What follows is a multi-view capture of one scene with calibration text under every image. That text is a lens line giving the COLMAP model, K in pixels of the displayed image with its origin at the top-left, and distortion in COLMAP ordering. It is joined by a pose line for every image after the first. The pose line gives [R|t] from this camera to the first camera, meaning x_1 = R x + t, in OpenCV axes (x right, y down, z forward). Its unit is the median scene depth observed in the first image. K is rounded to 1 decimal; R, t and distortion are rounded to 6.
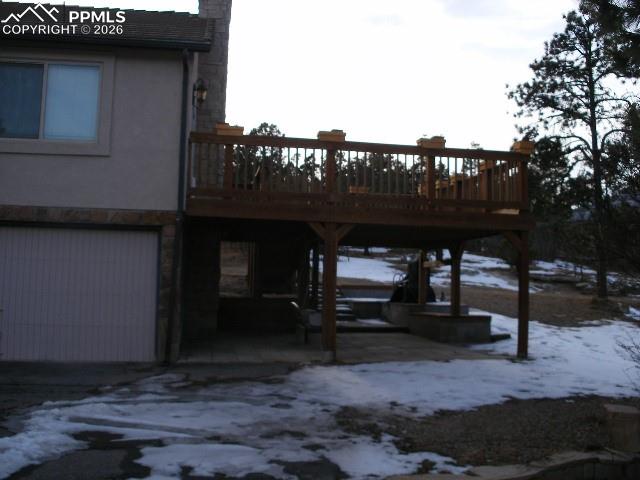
lens RADIAL K [[670.4, 0, 318.4], [0, 670.4, 228.2], [0, 0, 1]] dist [-0.210965, 0.194478]
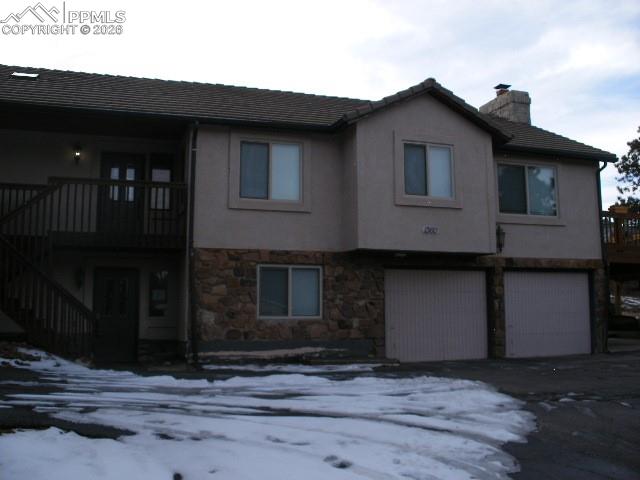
lens RADIAL K [[670.4, 0, 318.4], [0, 670.4, 228.2], [0, 0, 1]] dist [-0.210965, 0.194478]
pose [[0.987976, -0.000093, 0.154607, -1.139502], [0.007466, 0.998862, -0.047112, -0.033068], [-0.154426, 0.047700, 0.986852, -0.469393]]
